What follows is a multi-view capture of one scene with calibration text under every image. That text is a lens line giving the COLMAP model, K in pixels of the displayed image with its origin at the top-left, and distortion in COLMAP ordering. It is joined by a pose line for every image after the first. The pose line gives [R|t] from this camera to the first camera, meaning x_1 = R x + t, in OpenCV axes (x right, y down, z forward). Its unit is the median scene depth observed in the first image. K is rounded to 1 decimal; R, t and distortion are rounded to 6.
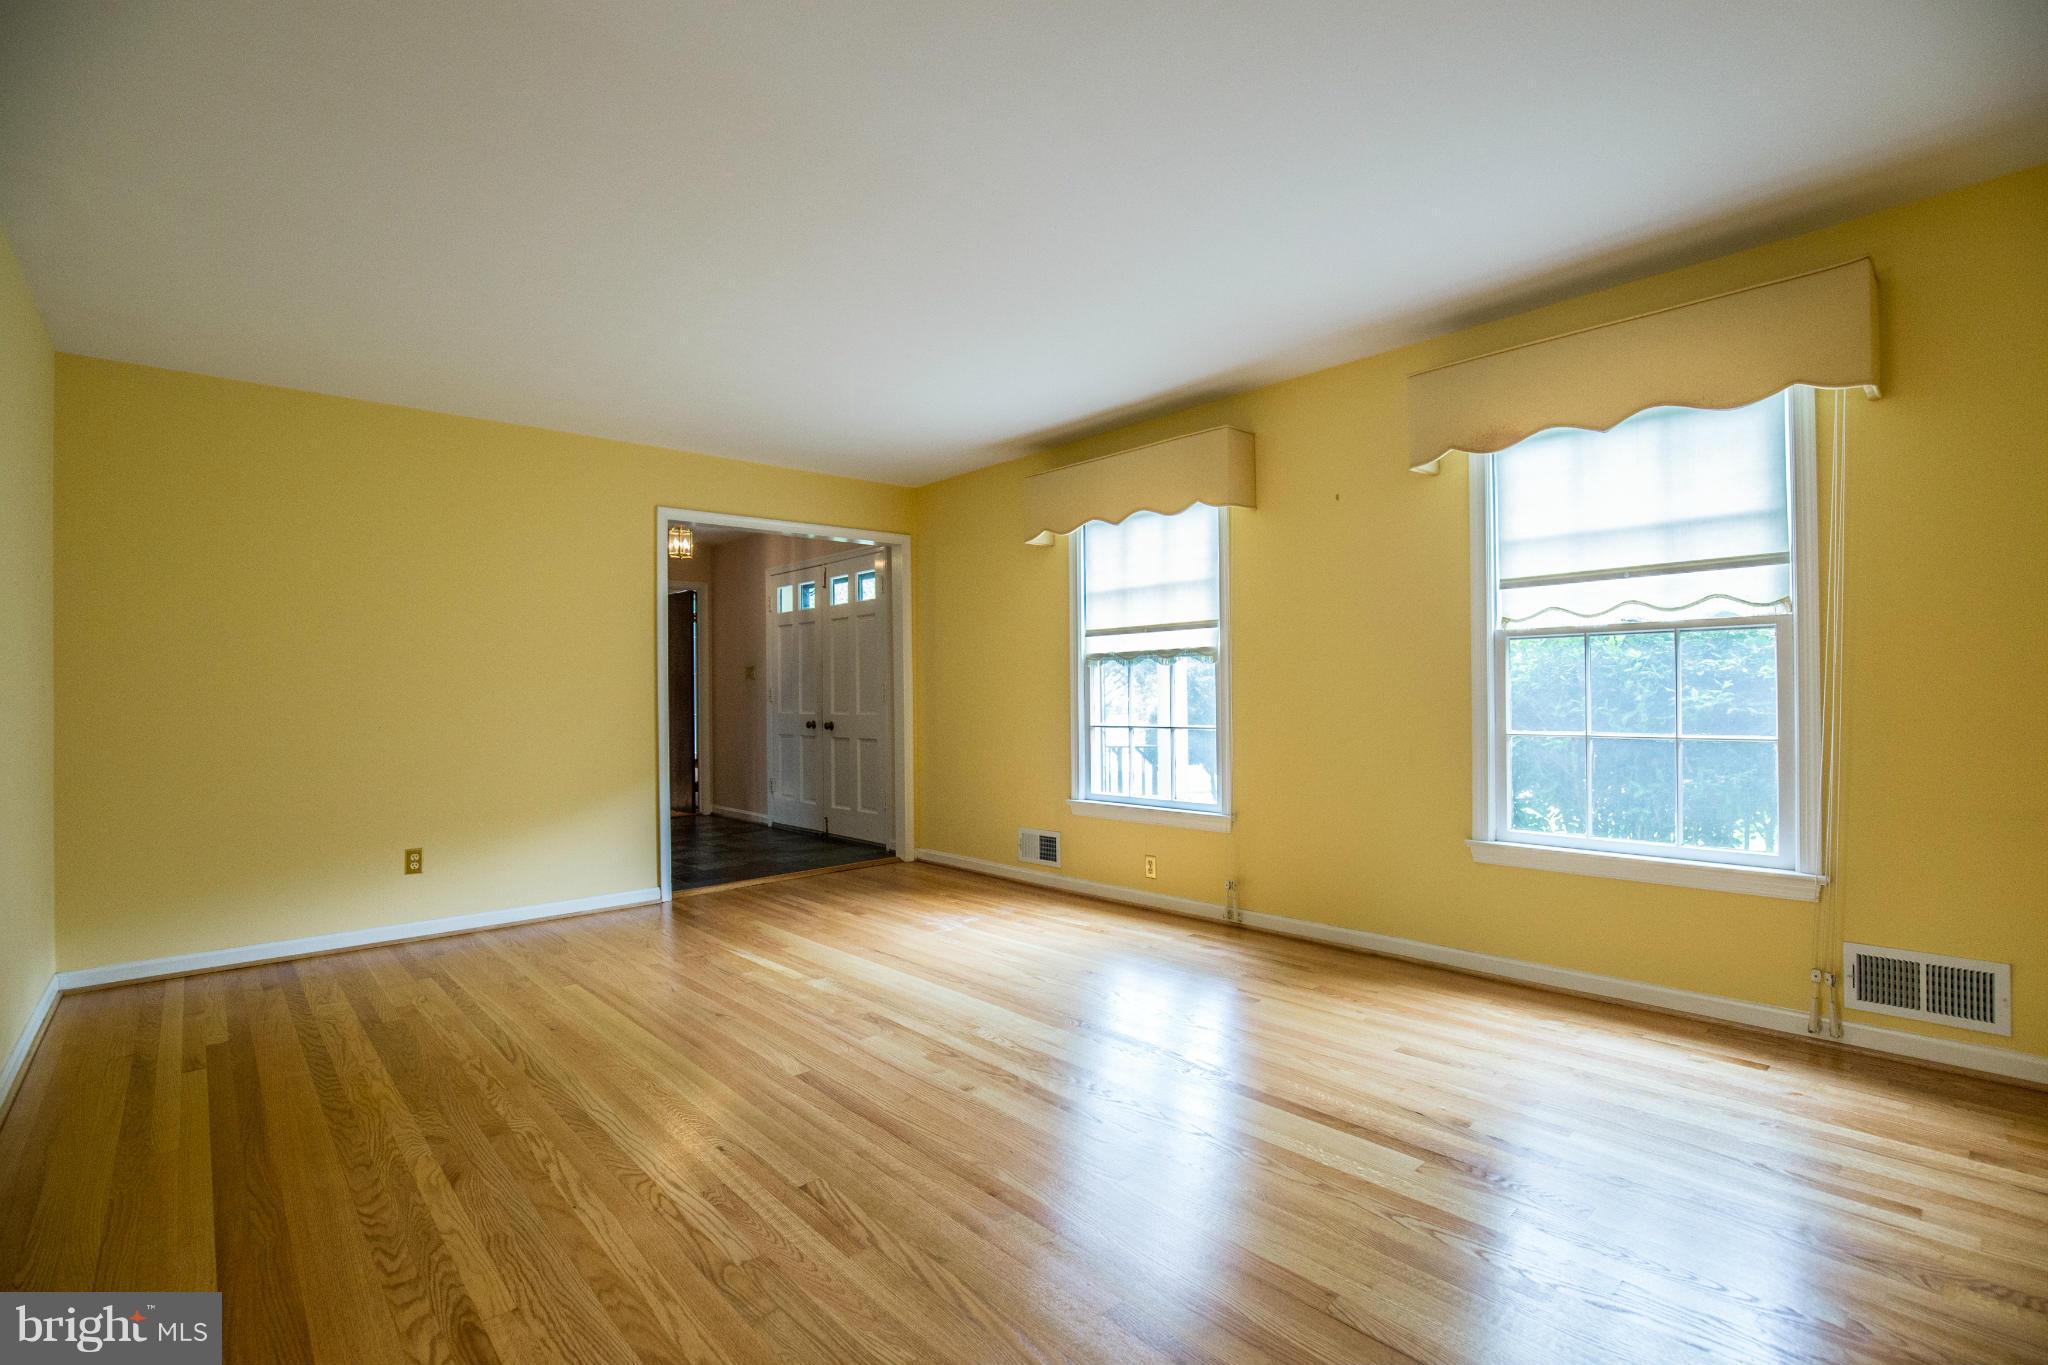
lens RADIAL K [[938.3, 0, 1034.9], [0, 938.3, 687.7], [0, 0, 1]] dist [-0.025575, 0.000866]
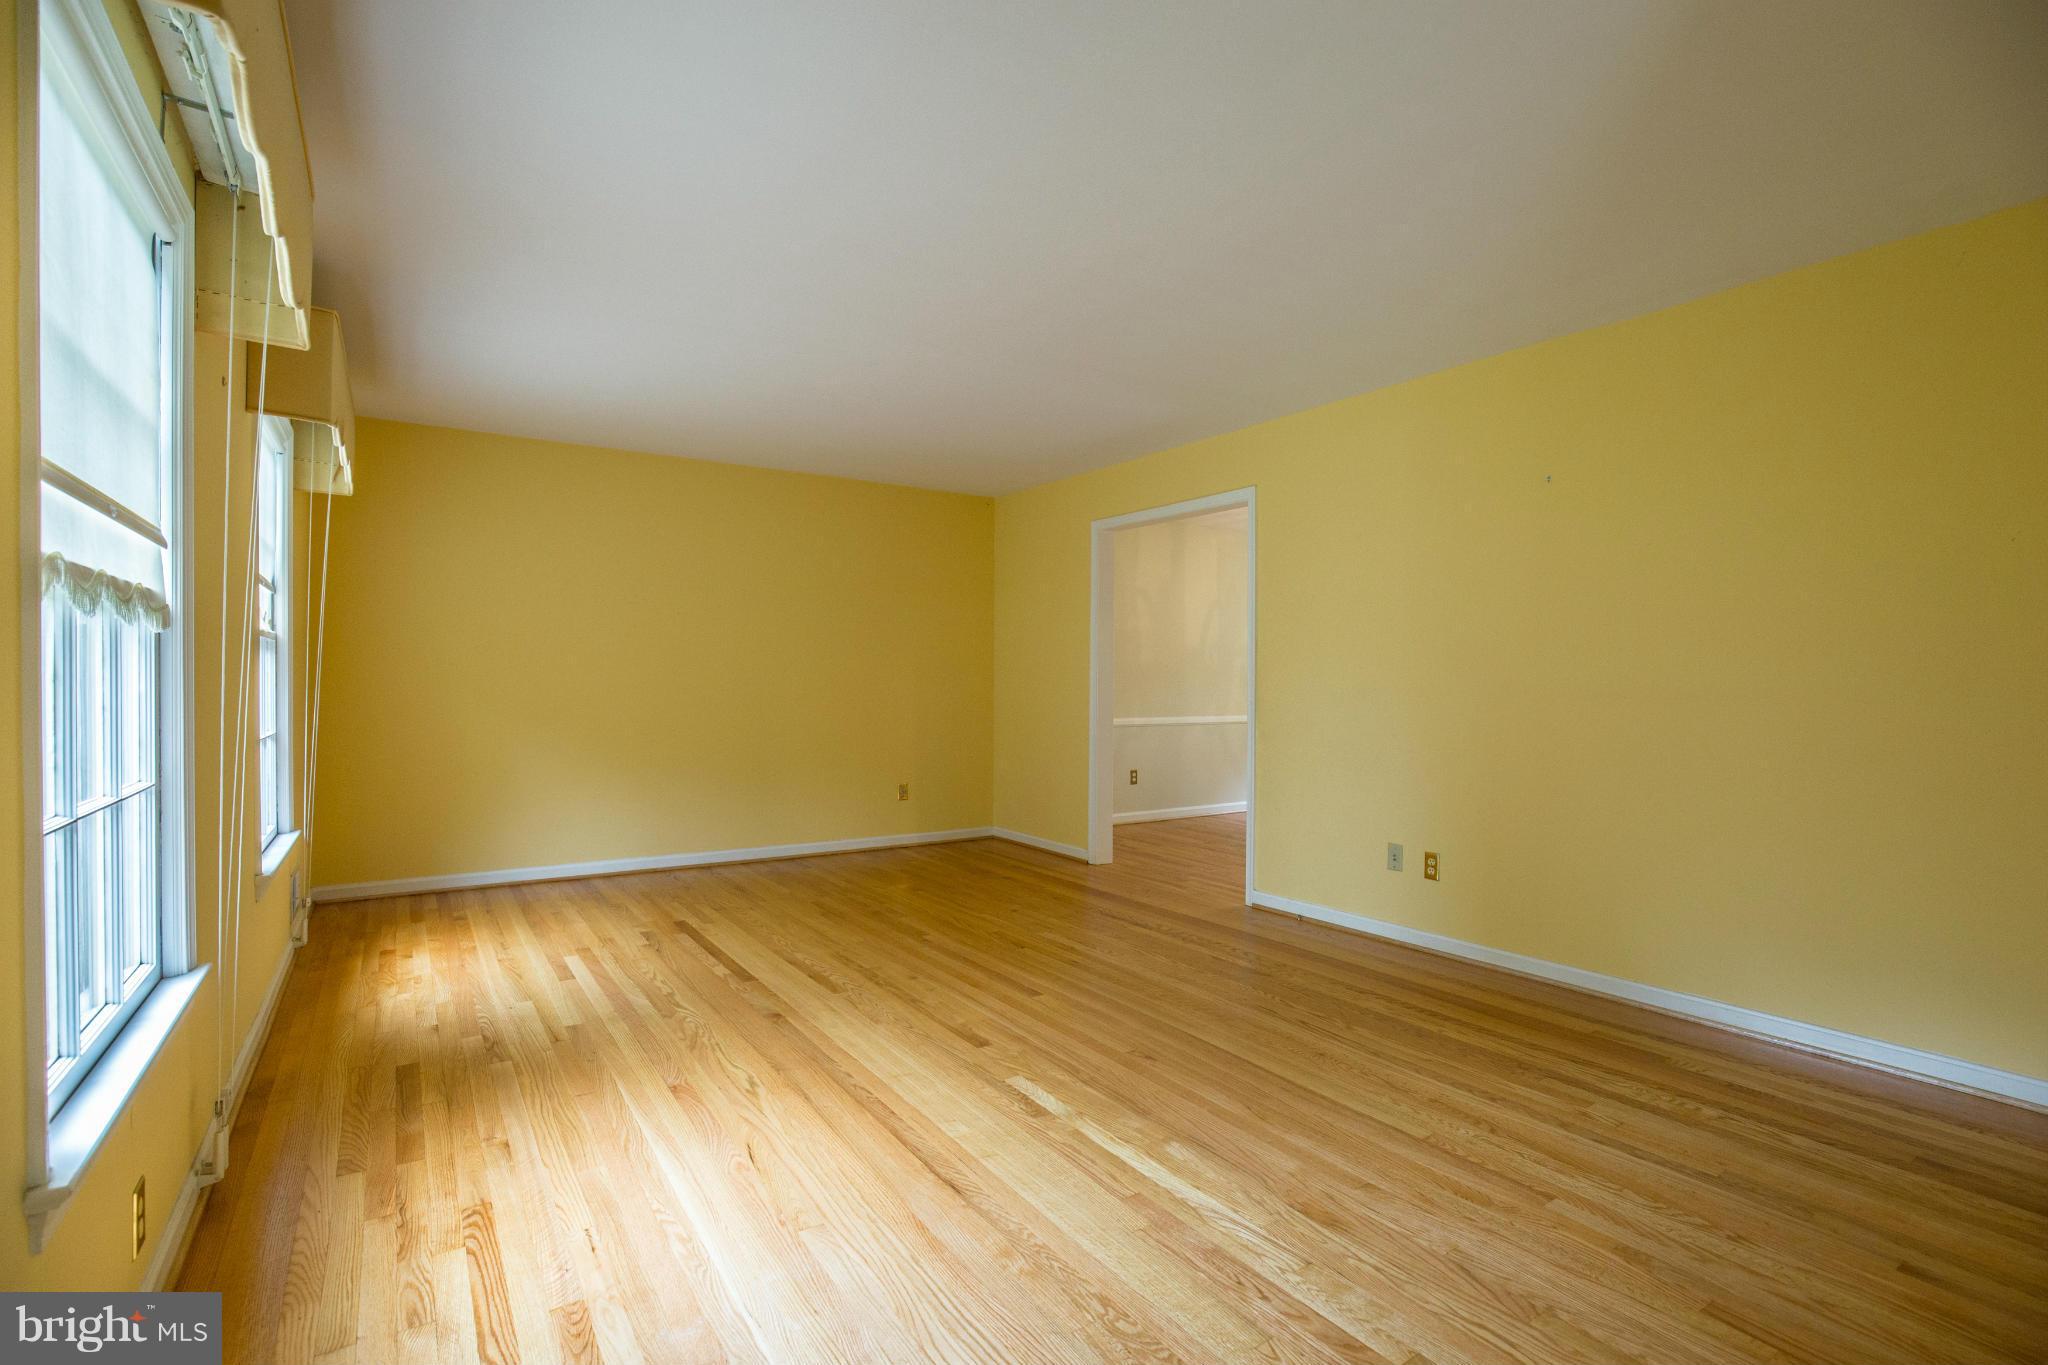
lens RADIAL K [[938.3, 0, 1034.9], [0, 938.3, 687.7], [0, 0, 1]] dist [-0.025575, 0.000866]
pose [[-0.989119, 0.005754, 0.147005, -0.384232], [0.005430, 0.999982, -0.002605, 0.005113], [-0.147017, -0.001779, -0.989132, 1.993546]]
